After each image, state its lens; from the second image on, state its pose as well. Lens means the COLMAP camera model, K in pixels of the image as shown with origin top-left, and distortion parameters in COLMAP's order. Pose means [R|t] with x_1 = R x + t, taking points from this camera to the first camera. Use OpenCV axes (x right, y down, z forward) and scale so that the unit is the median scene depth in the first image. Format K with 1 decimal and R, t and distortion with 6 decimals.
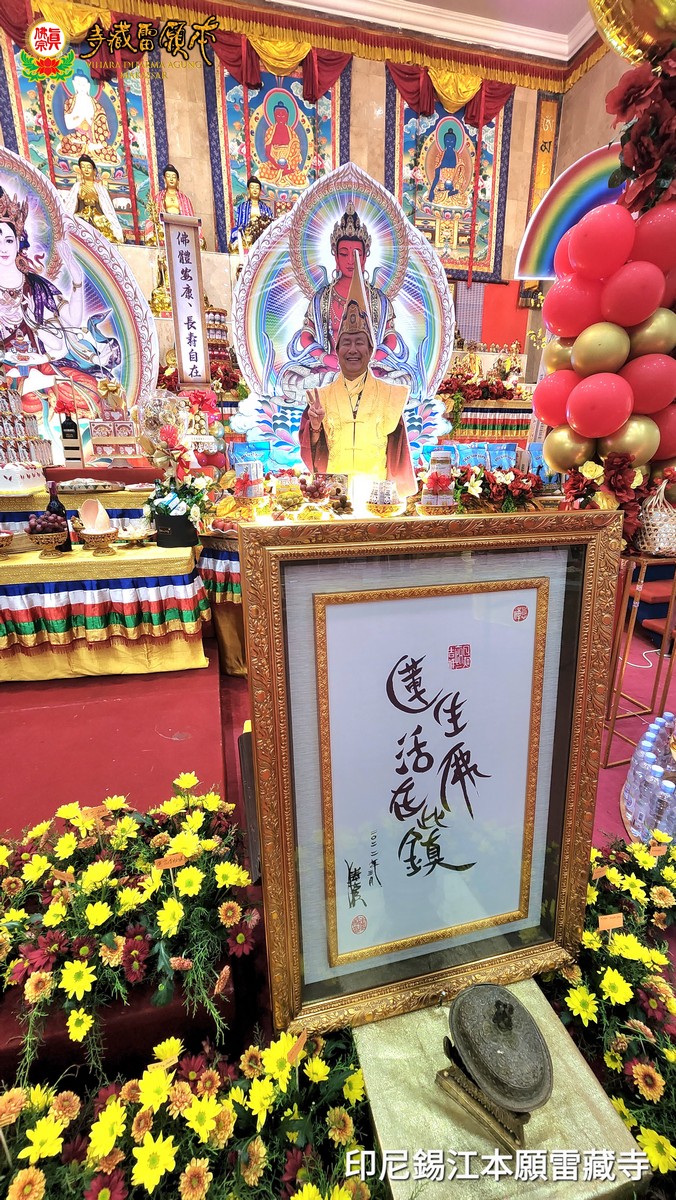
lens RADIAL K [[490.6, 0, 336.2], [0, 490.6, 614.7], [0, 0, 1]] dist [0.006382, -0.004044]
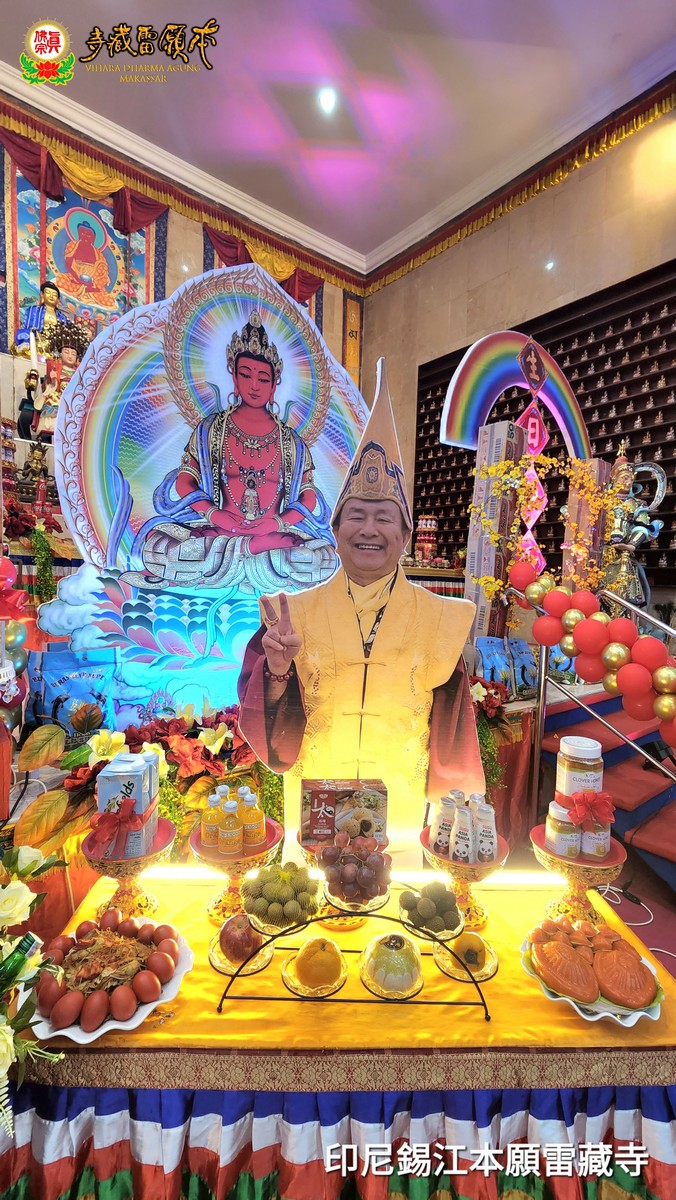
lens RADIAL K [[523.7, 0, 332.8], [0, 523.7, 611.8], [0, 0, 1]] dist [-0.015951, 0.000032]
pose [[0.914670, 0.011039, 0.404051, -0.150930], [0.094421, 0.966135, -0.240142, -0.237637], [-0.393019, 0.257801, 0.882652, 0.402239]]
